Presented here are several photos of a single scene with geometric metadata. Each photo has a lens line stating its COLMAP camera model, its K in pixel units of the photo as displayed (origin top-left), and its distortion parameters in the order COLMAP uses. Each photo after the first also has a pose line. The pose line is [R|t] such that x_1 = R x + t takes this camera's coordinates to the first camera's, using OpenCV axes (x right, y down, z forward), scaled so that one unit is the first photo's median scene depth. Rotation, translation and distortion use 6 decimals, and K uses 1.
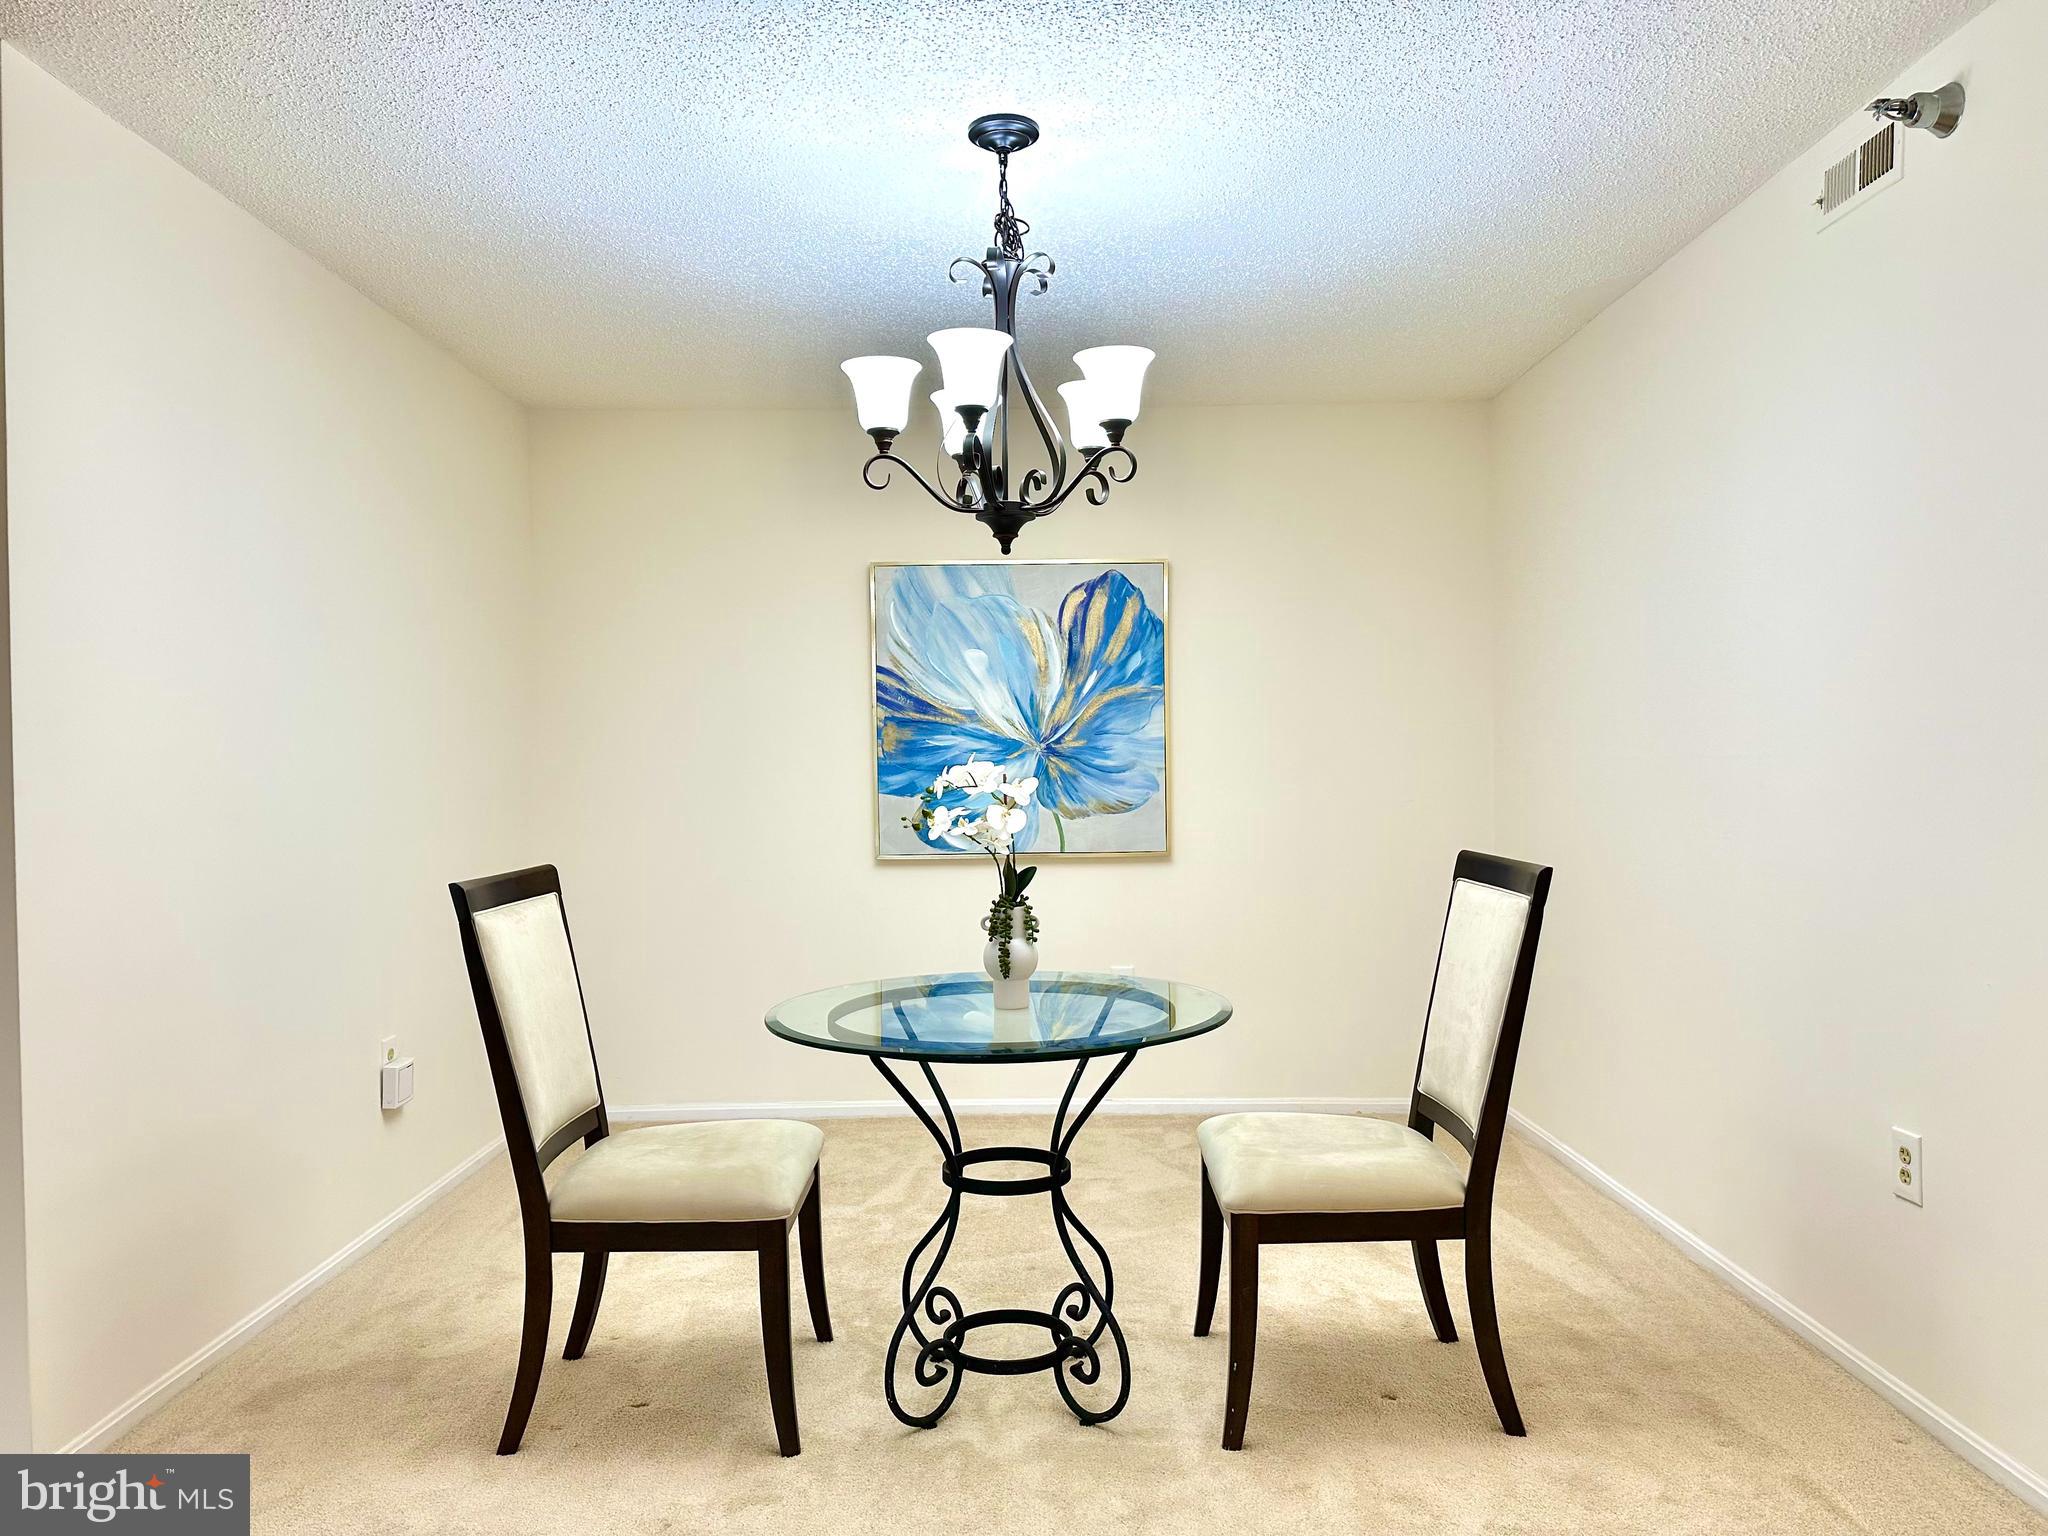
lens RADIAL K [[1429.4, 0, 1046.2], [0, 1429.4, 772.5], [0, 0, 1]] dist [0.079523, -0.098503]
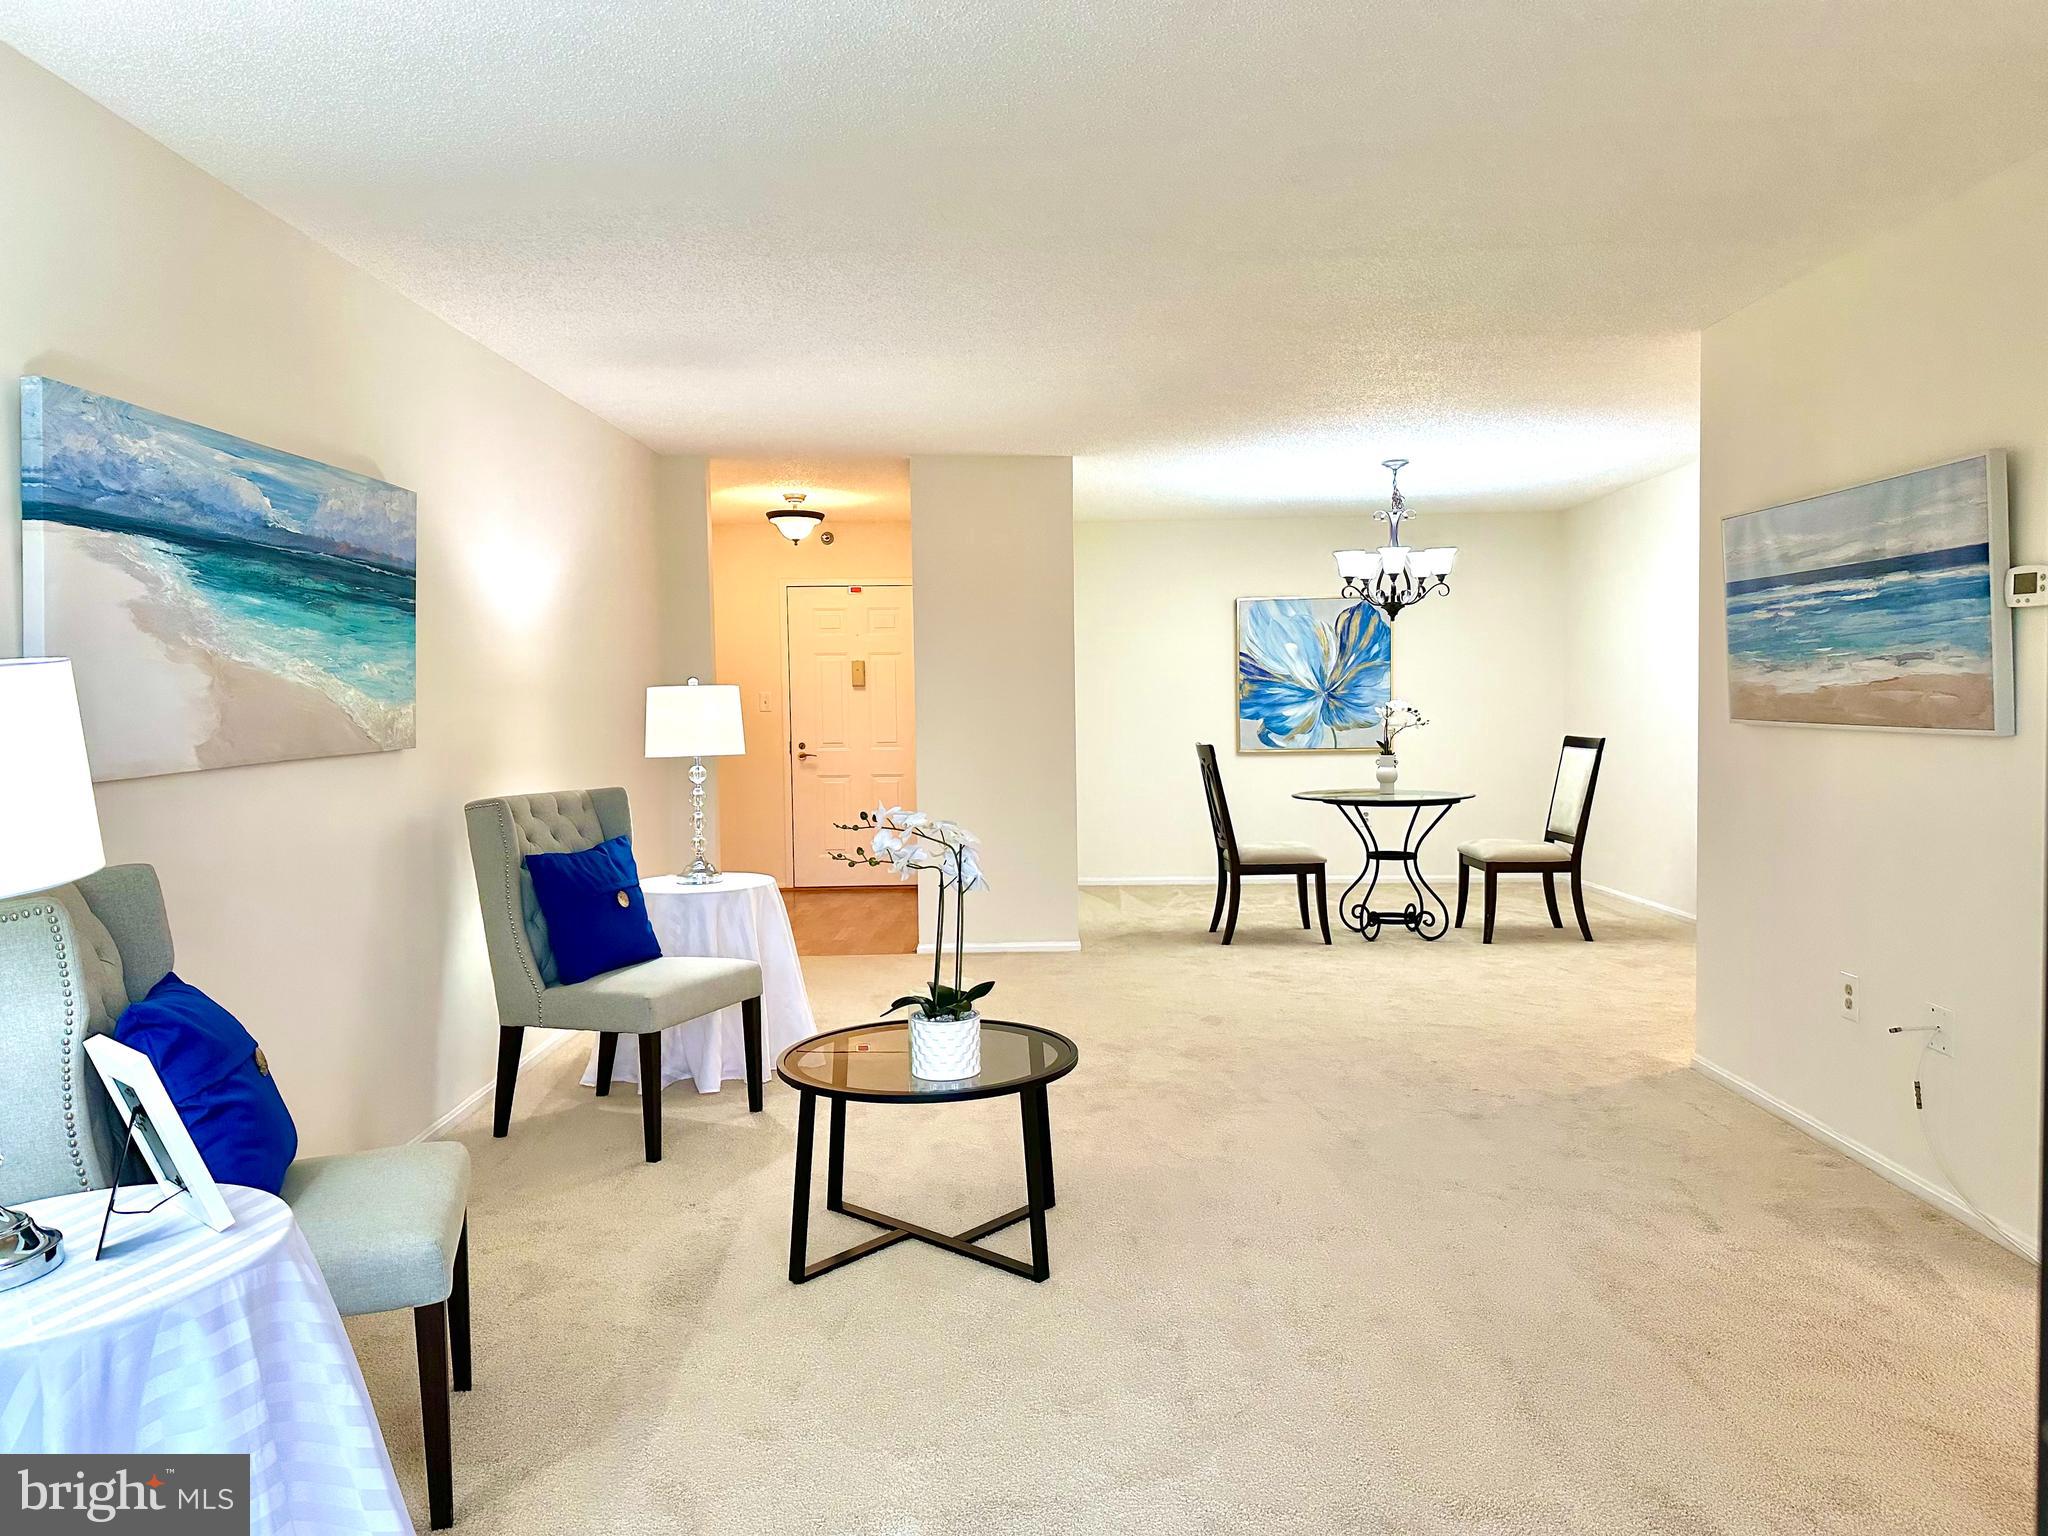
lens RADIAL K [[1429.4, 0, 1016.6], [0, 1429.4, 747.4], [0, 0, 1]] dist [0.079523, -0.098503]
pose [[0.999522, -0.002852, -0.030778, -0.359237], [0.003518, 0.999760, 0.021615, 0.011115], [0.030709, -0.021713, 0.999293, -0.936756]]
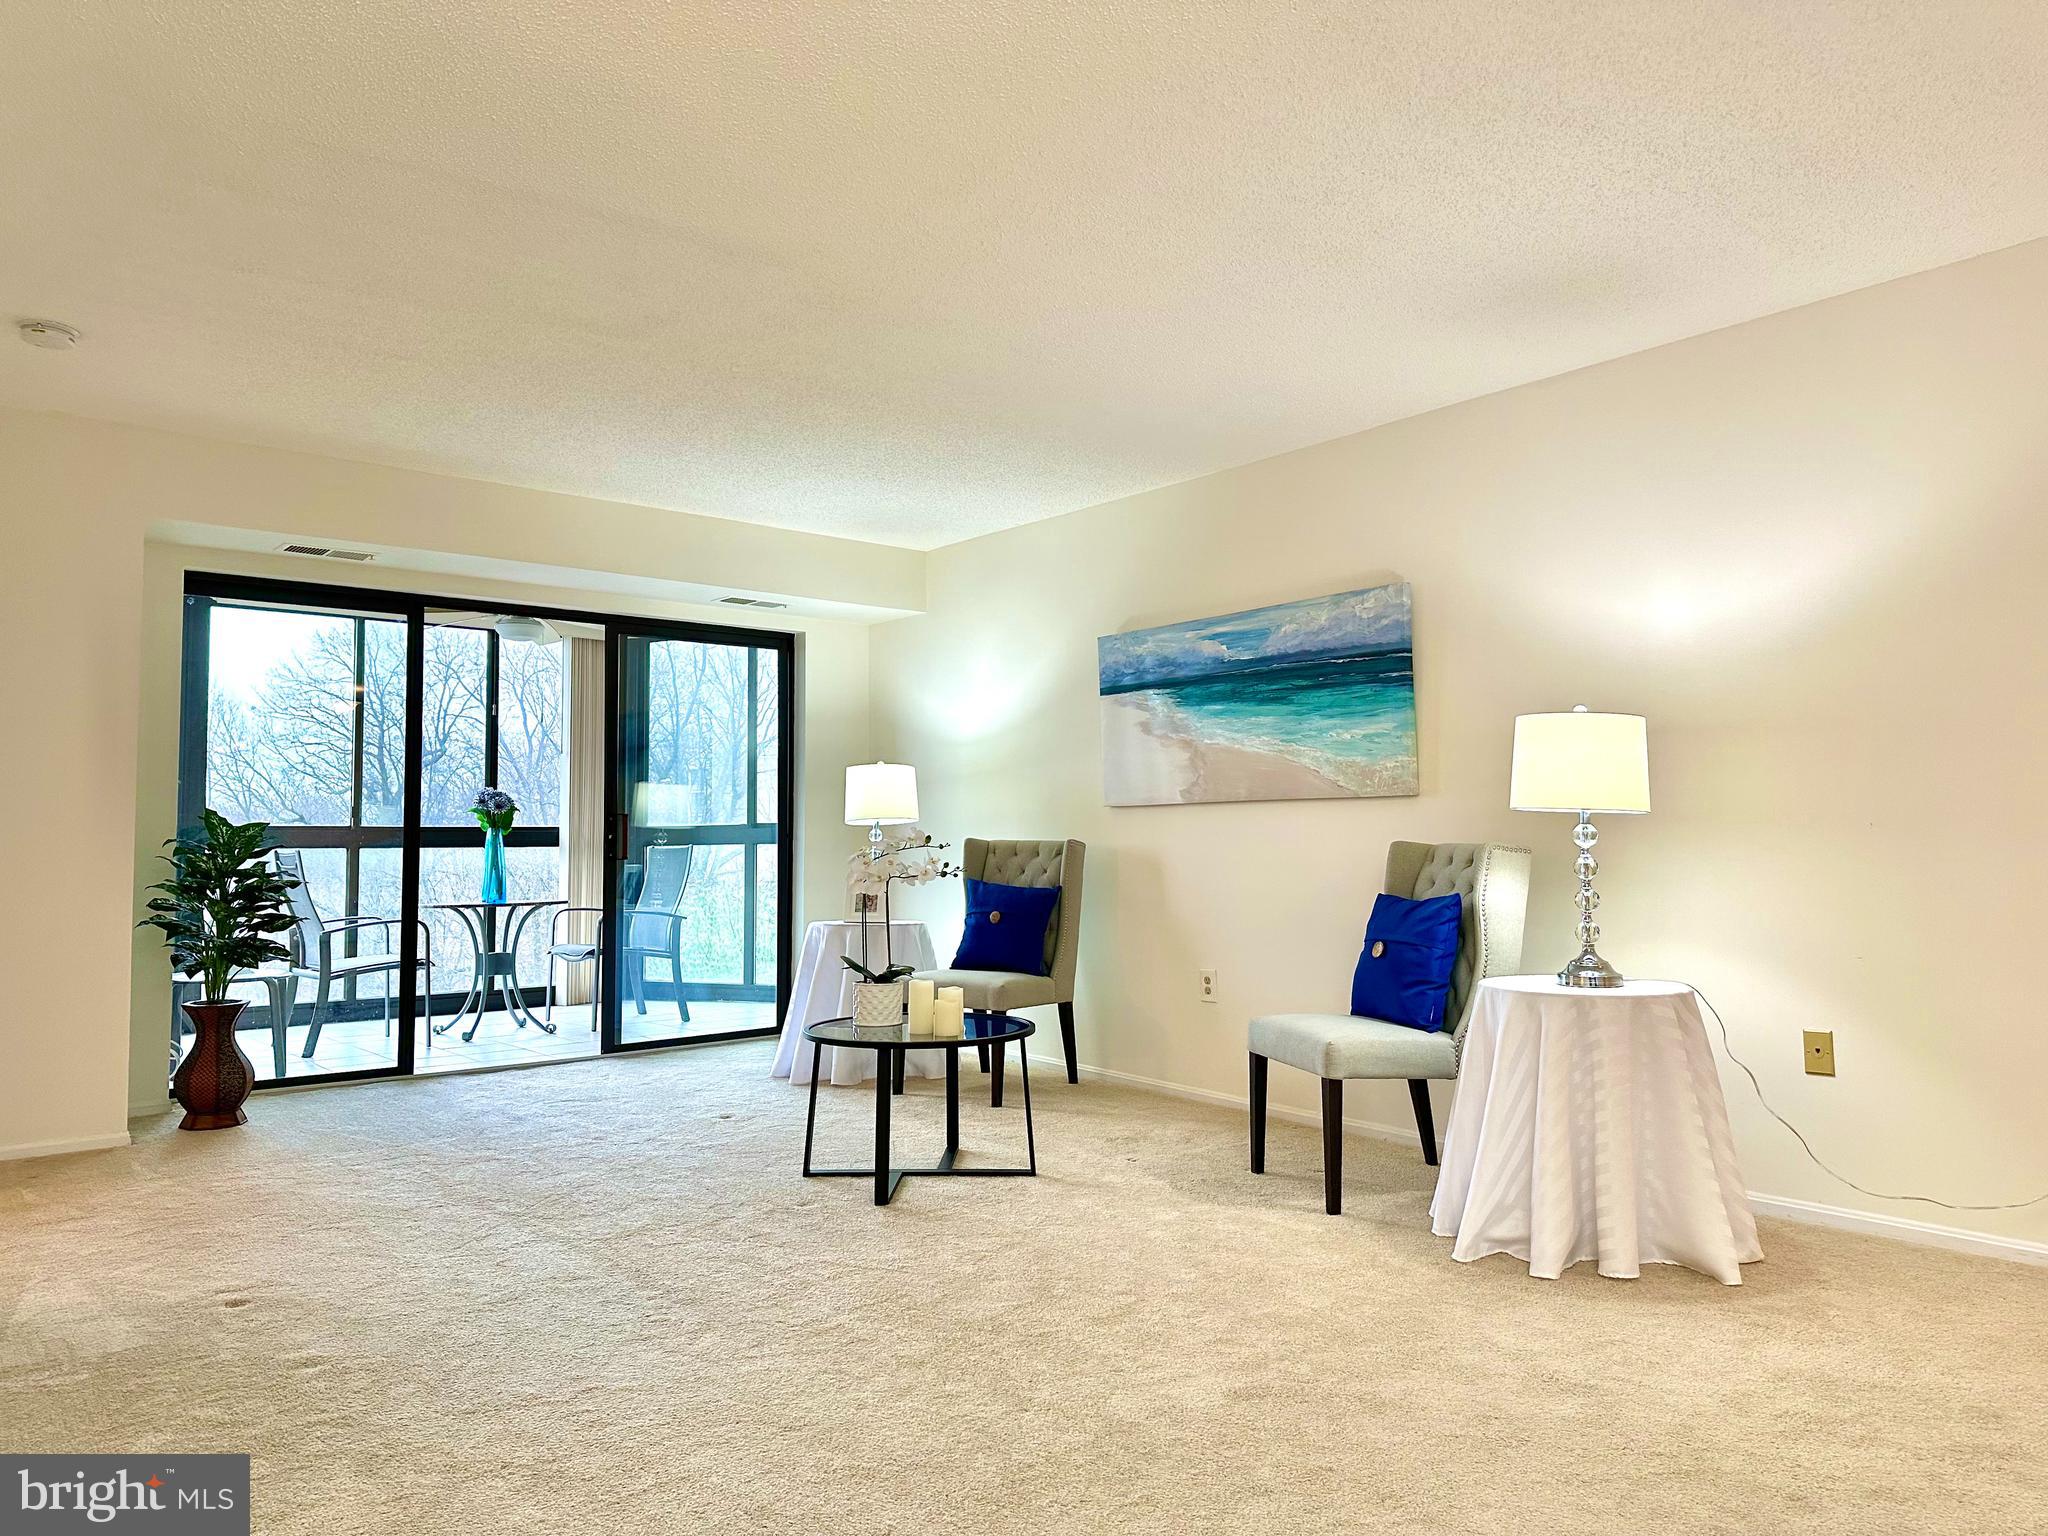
lens RADIAL K [[1429.4, 0, 1016.9], [0, 1429.4, 754.6], [0, 0, 1]] dist [0.079523, -0.098503]
pose [[-0.794170, -0.023379, -0.607246, 0.078010], [0.000866, 0.999215, -0.039602, 0.038781], [0.607695, -0.031977, -0.793526, 0.499813]]
